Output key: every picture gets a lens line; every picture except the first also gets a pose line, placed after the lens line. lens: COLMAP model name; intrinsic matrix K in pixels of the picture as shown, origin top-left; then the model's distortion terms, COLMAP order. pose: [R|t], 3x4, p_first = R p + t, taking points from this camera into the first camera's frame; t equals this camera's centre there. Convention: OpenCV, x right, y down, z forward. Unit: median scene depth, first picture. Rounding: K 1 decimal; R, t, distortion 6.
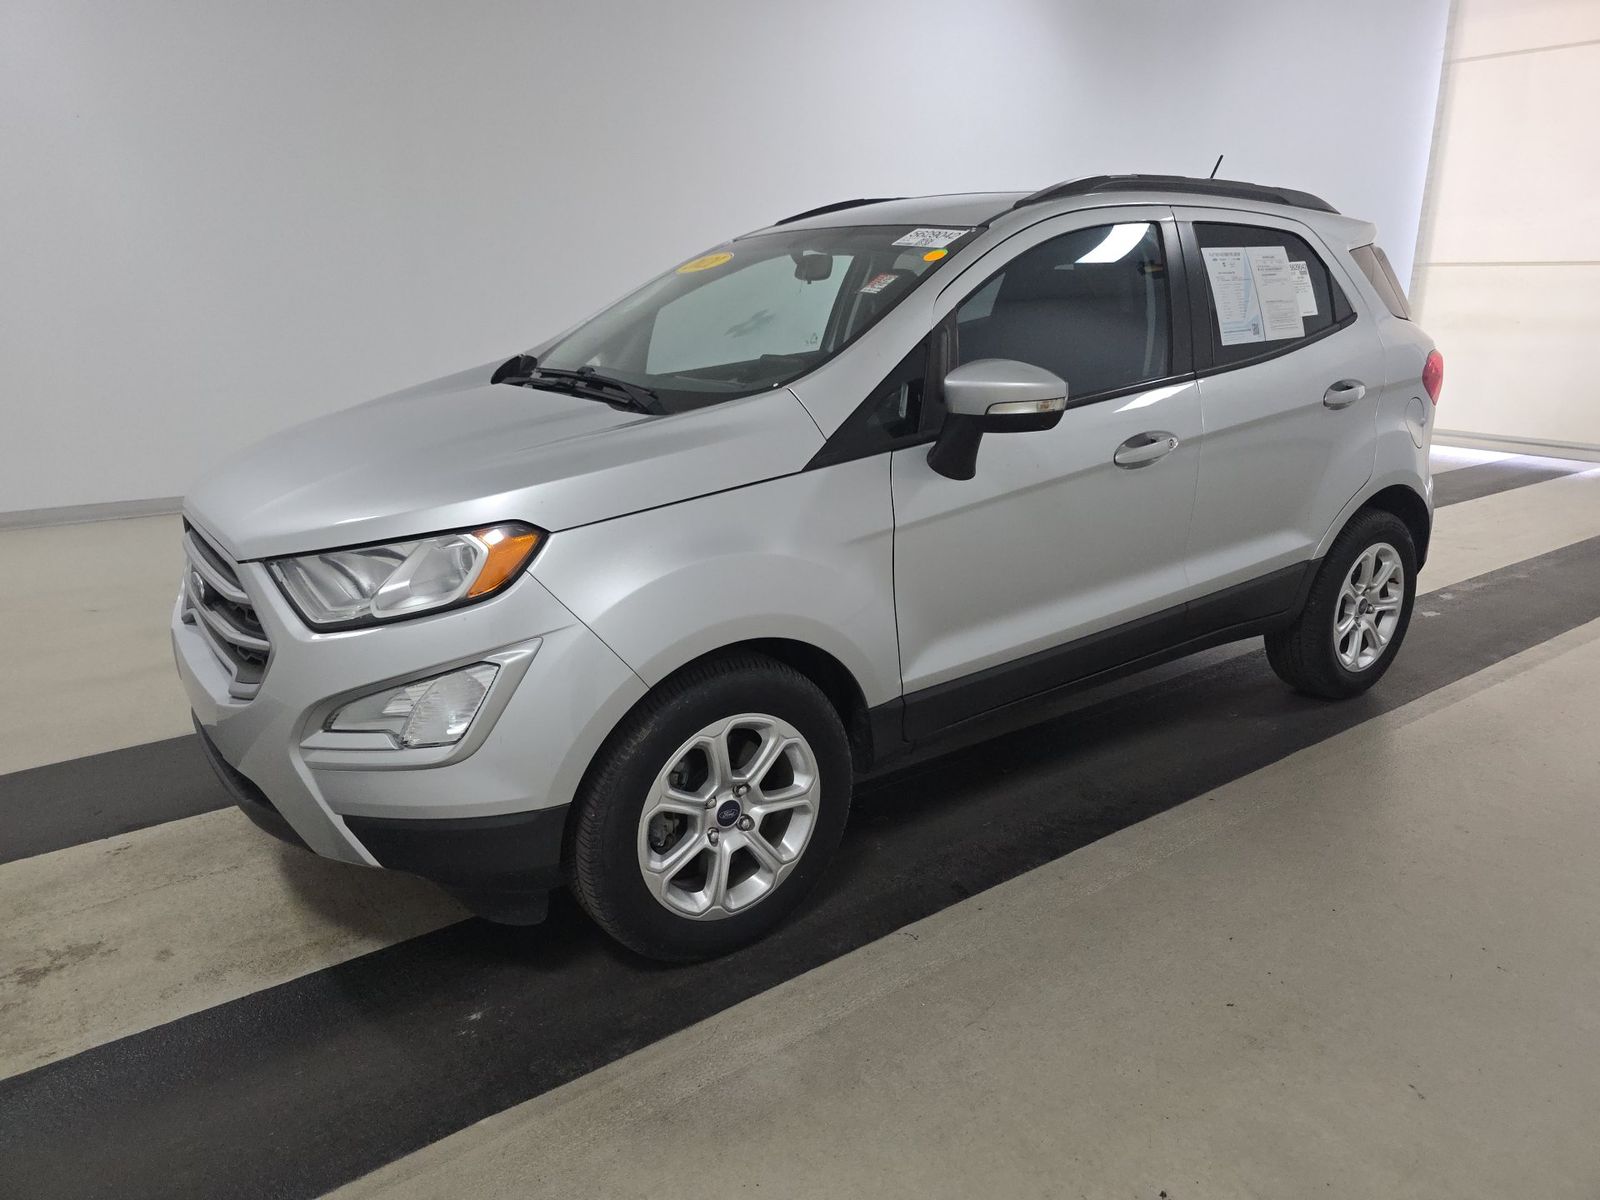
lens RADIAL K [[1096.2, 0, 793.0], [0, 1096.2, 594.9], [0, 0, 1]] dist [0.011814, -0.002675]
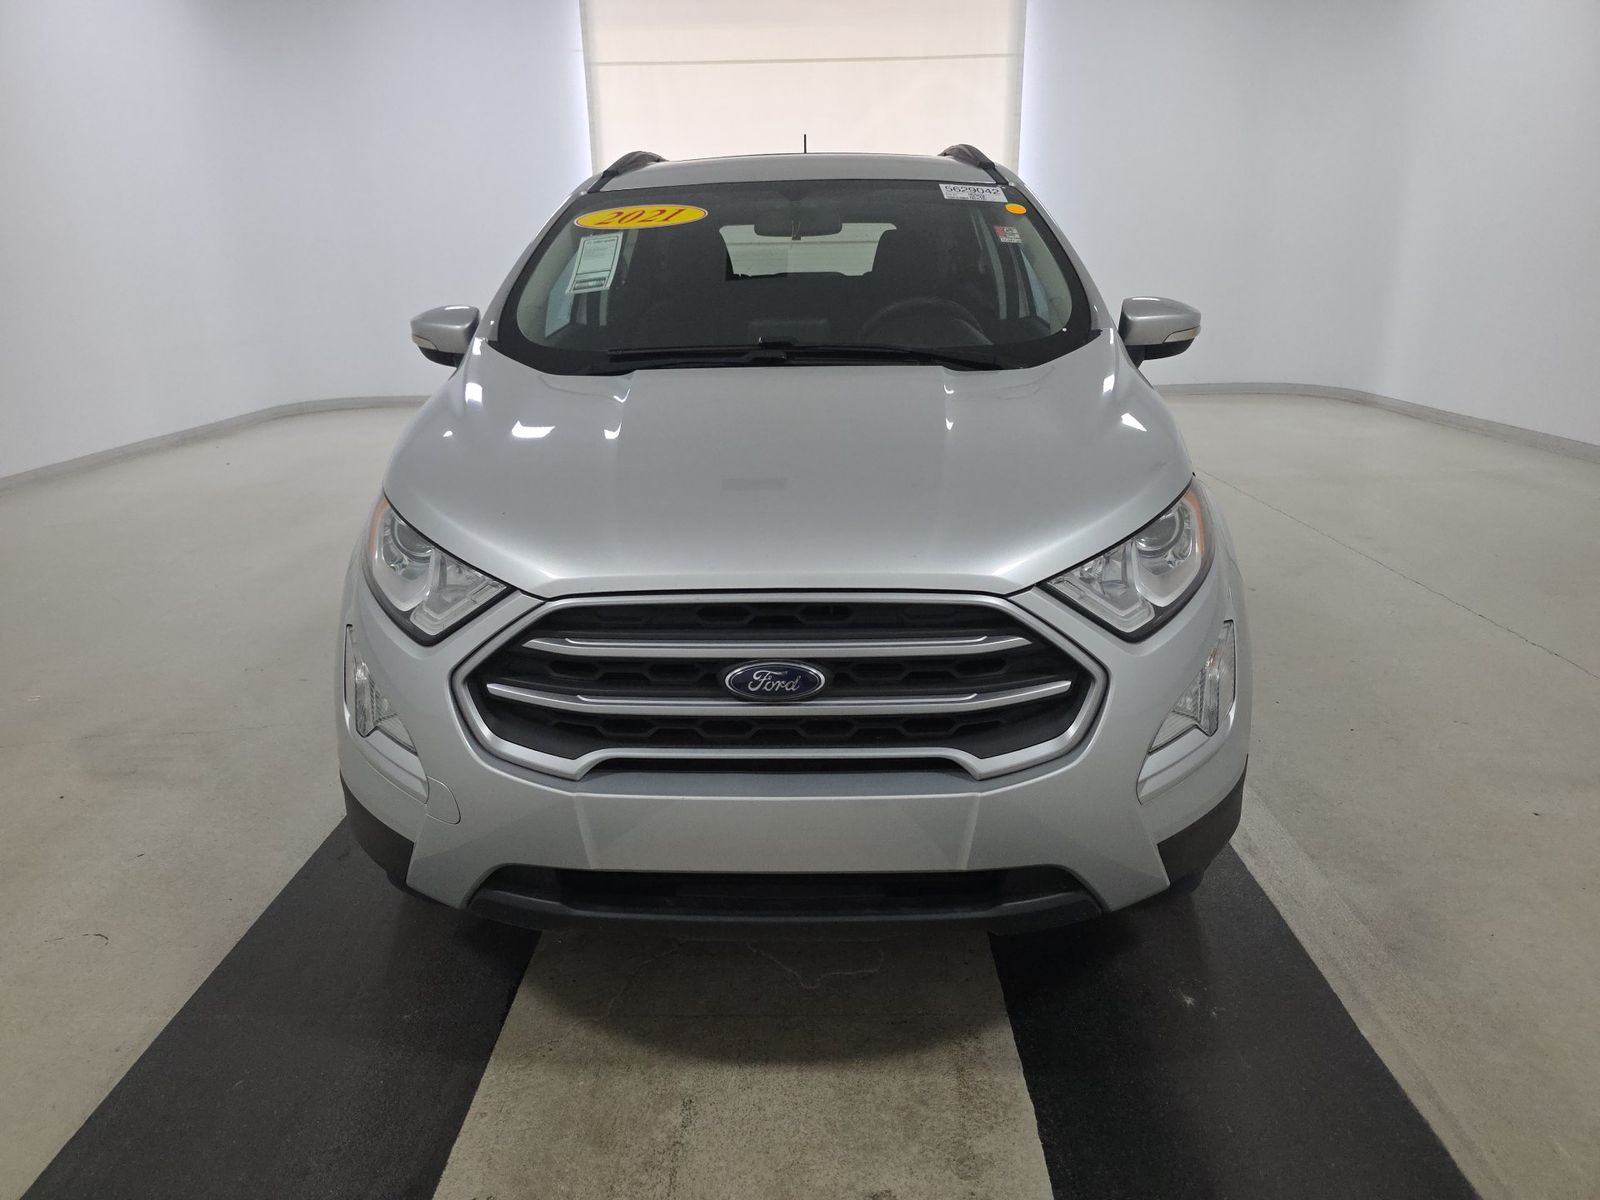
lens RADIAL K [[1096.2, 0, 787.4], [0, 1096.2, 604.0], [0, 0, 1]] dist [0.011814, -0.002675]
pose [[0.616420, -0.251685, 0.746111, -1.011124], [0.237555, 0.962833, 0.128530, -0.136779], [-0.750729, 0.098014, 0.653298, 0.541473]]
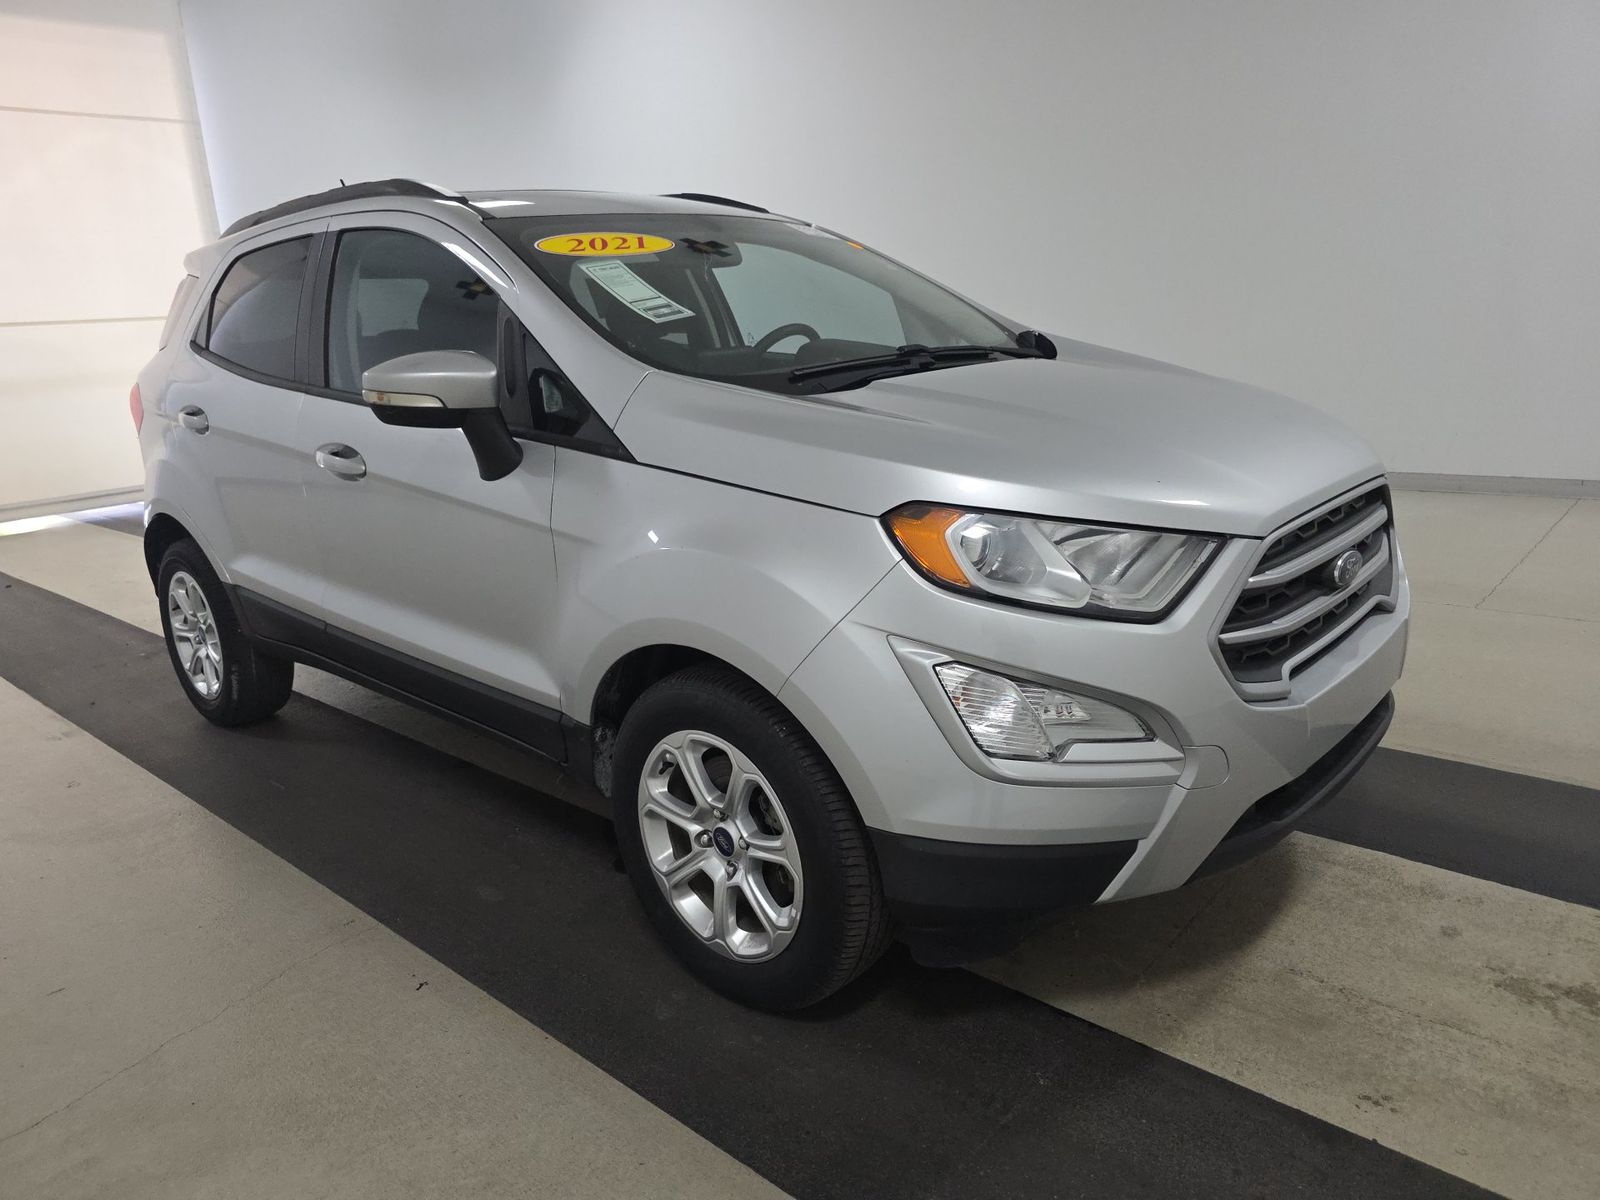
lens RADIAL K [[1096.2, 0, 790.8], [0, 1096.2, 603.5], [0, 0, 1]] dist [0.011814, -0.002675]
pose [[-0.205532, -0.243951, 0.947758, -1.242067], [0.327982, 0.895258, 0.301564, -0.373358], [-0.922054, 0.372829, -0.103993, 1.473896]]
